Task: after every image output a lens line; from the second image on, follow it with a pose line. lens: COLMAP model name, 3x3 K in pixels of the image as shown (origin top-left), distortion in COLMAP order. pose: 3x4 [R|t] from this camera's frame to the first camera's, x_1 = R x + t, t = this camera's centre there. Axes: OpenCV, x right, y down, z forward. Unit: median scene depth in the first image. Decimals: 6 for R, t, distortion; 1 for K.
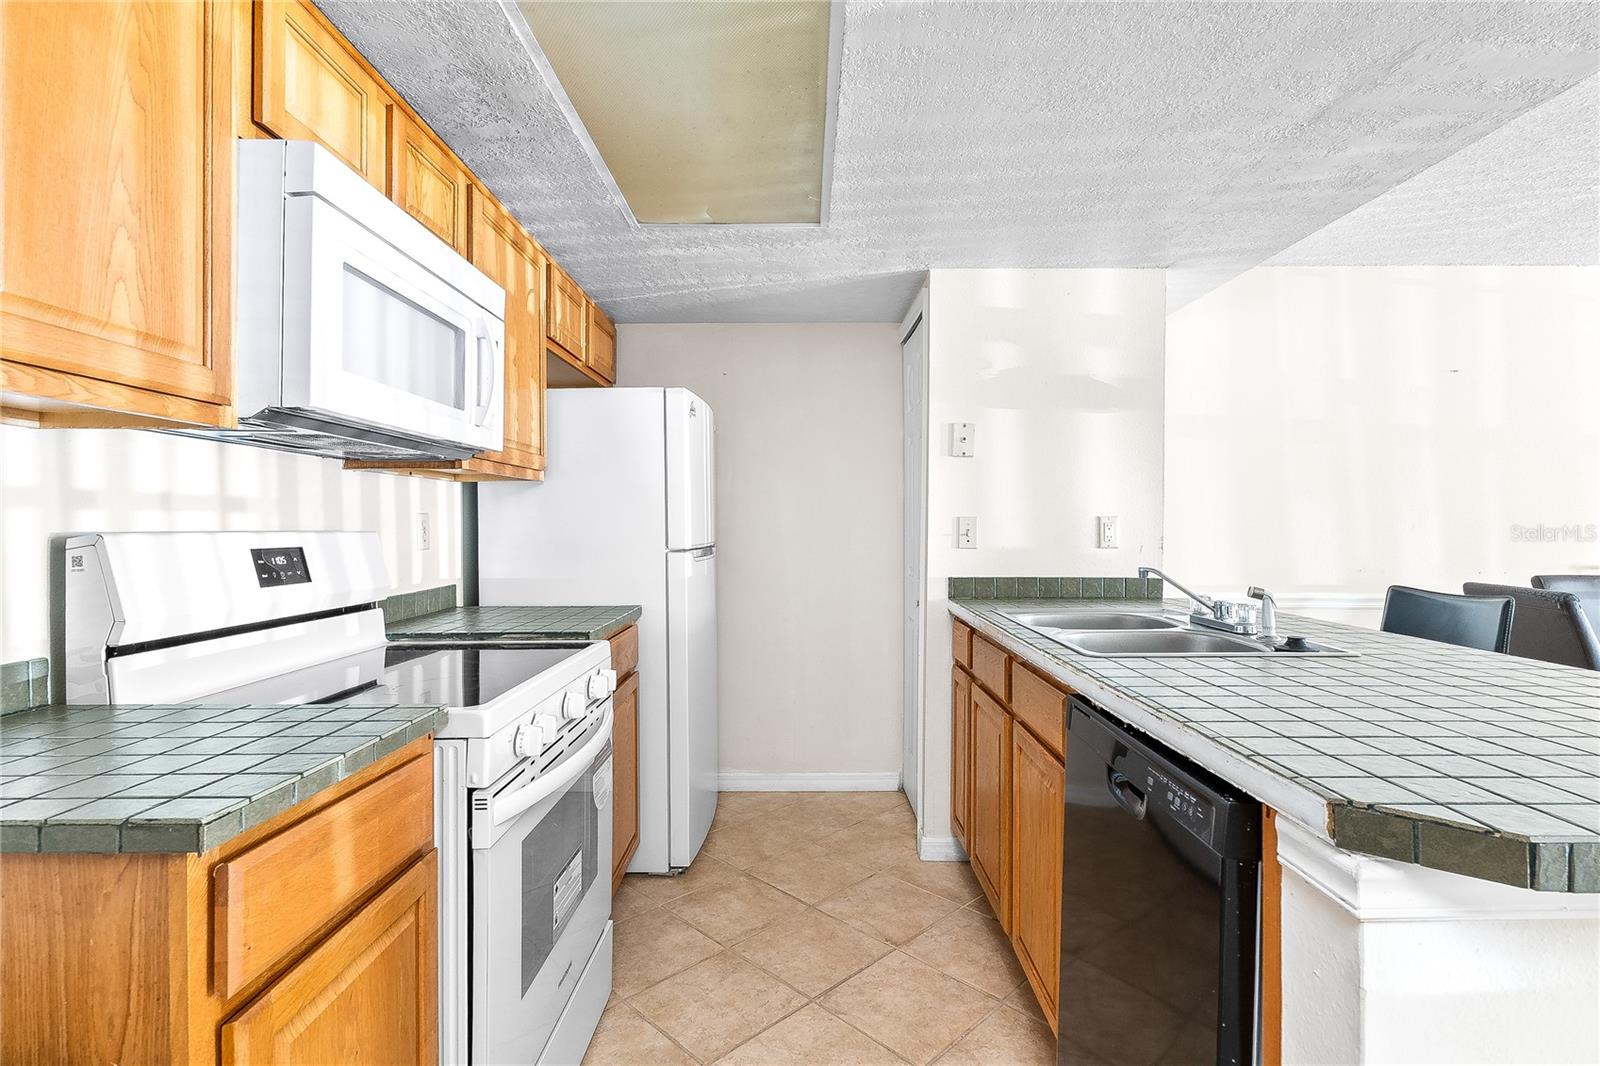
lens RADIAL K [[759.7, 0, 813.1], [0, 759.7, 522.2], [0, 0, 1]] dist [0.002595, -0.002952]
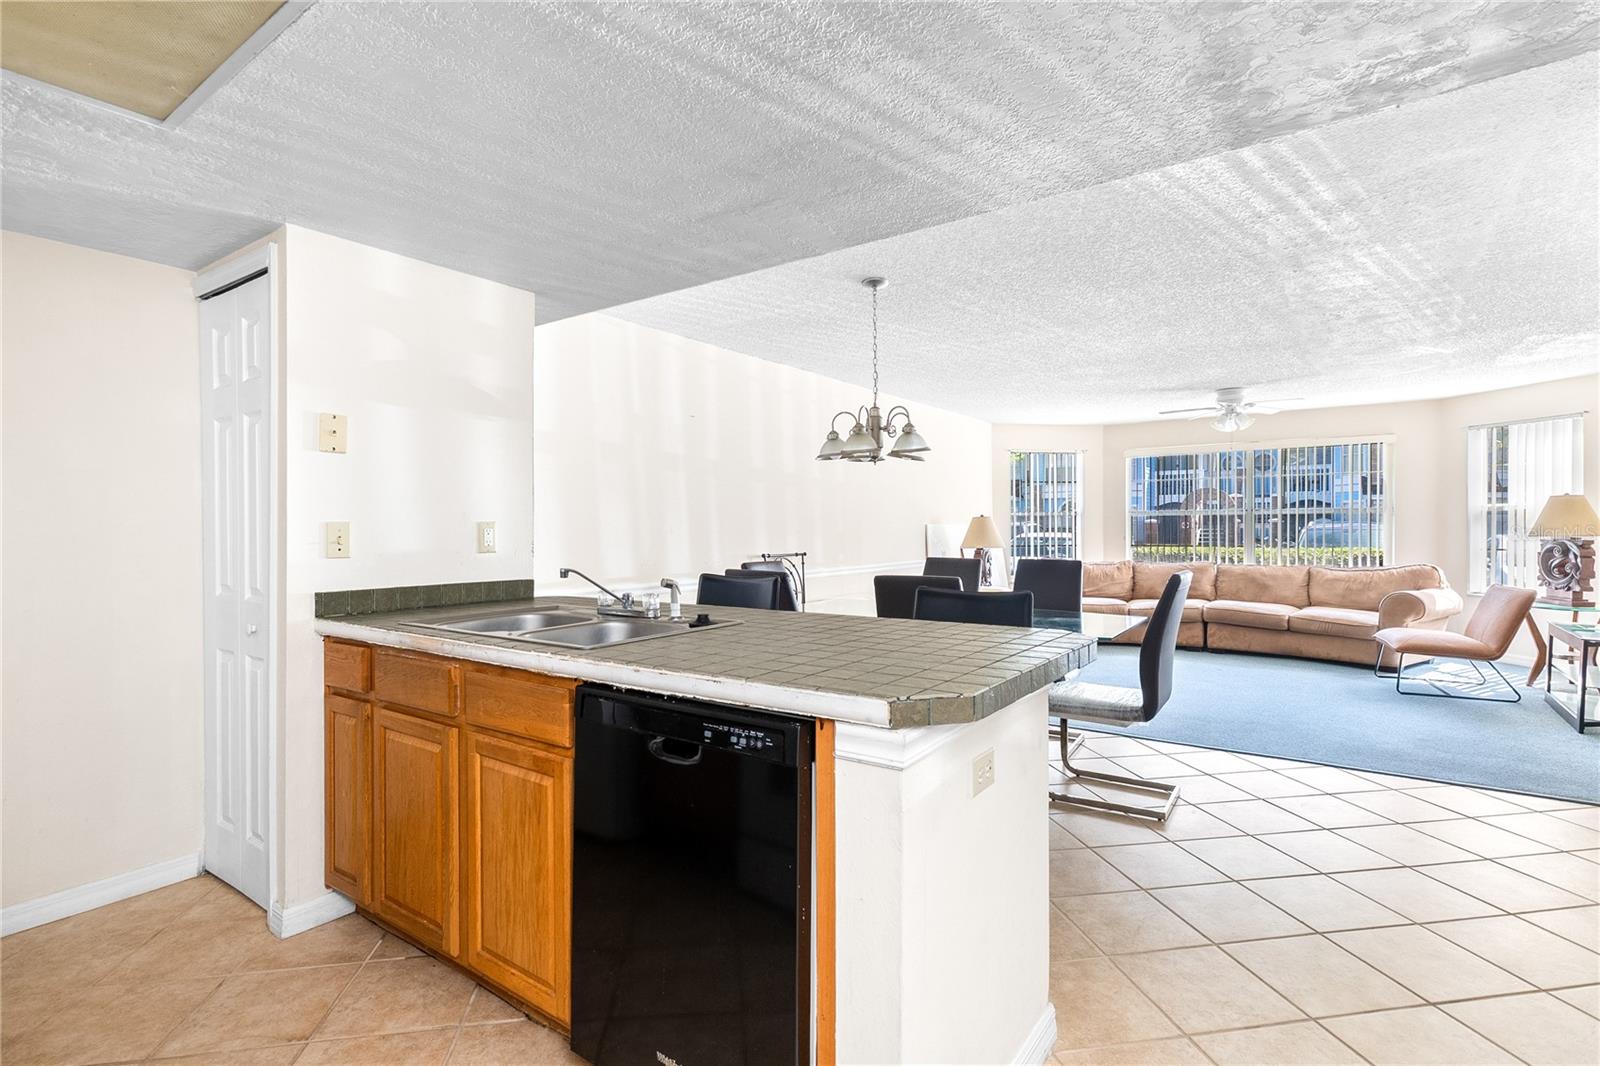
lens RADIAL K [[759.7, 0, 798.2], [0, 759.7, 525.6], [0, 0, 1]] dist [0.002595, -0.002952]
pose [[0.579692, -0.002915, 0.814831, -0.218649], [0.004910, 0.999988, 0.000084, -0.000397], [-0.814821, 0.003953, 0.579699, 0.069873]]
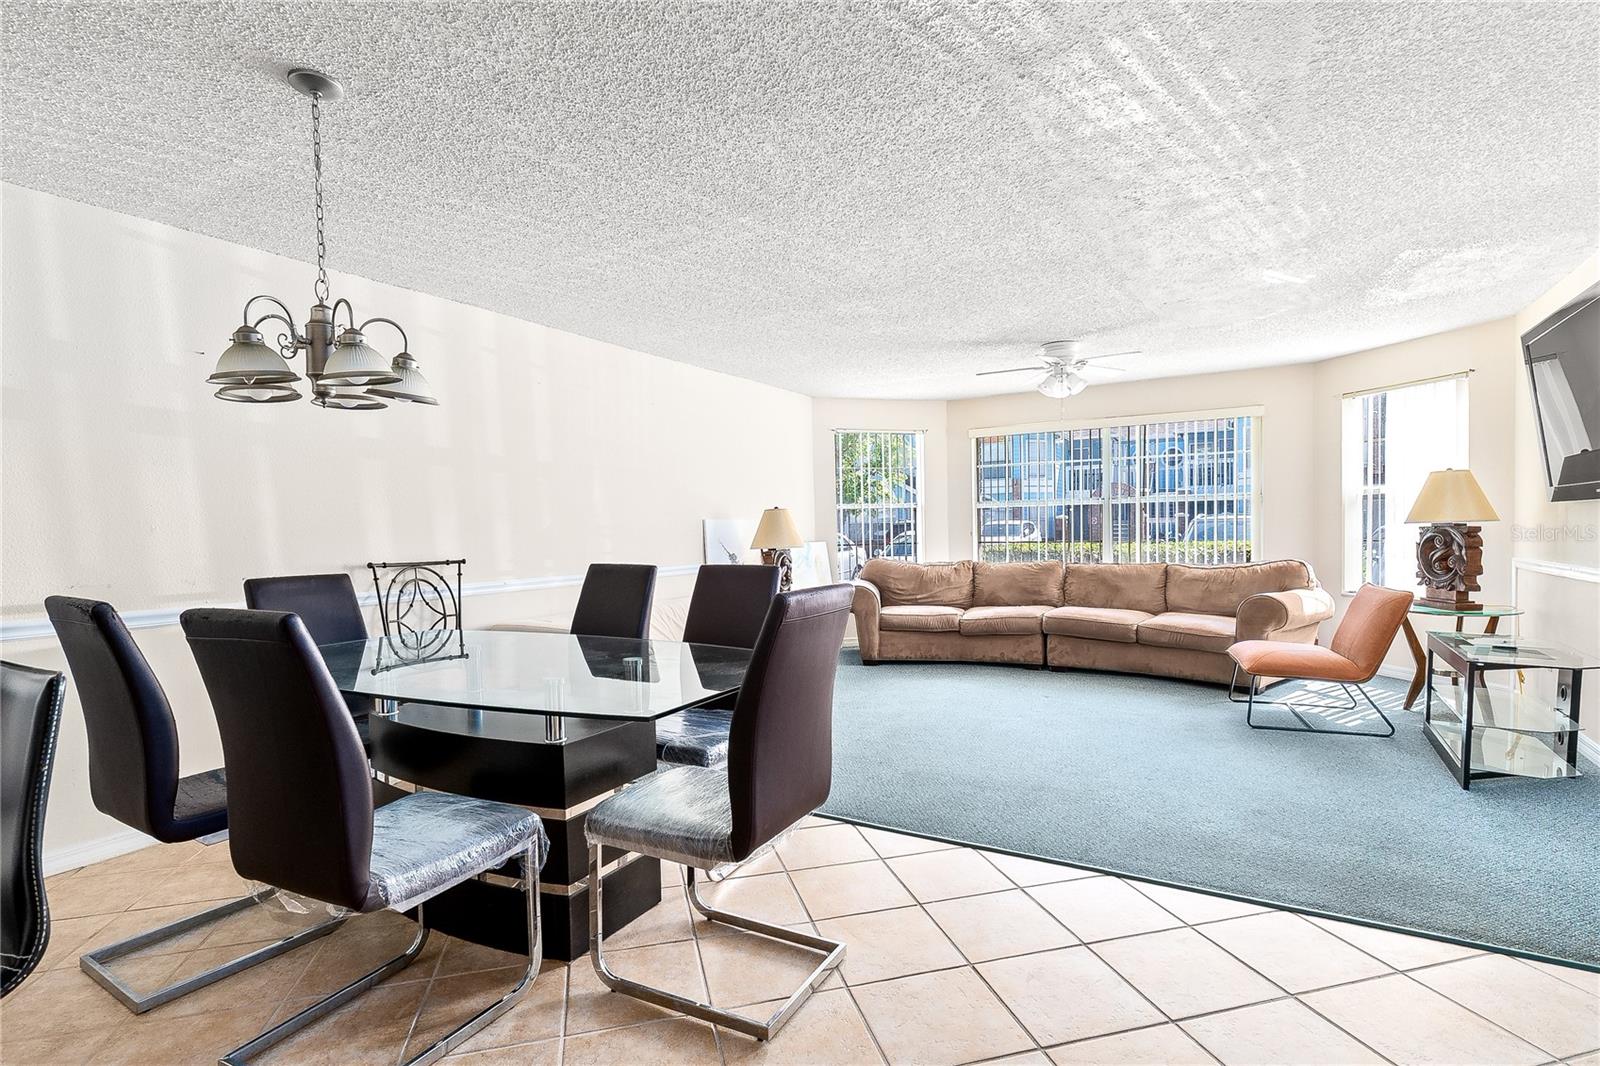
lens RADIAL K [[759.7, 0, 811.8], [0, 759.7, 539.2], [0, 0, 1]] dist [0.002595, -0.002952]
pose [[0.504573, -0.024862, 0.863011, 0.400167], [0.018862, 0.999664, 0.017771, 0.016356], [-0.863163, 0.007312, 0.504872, -0.045202]]
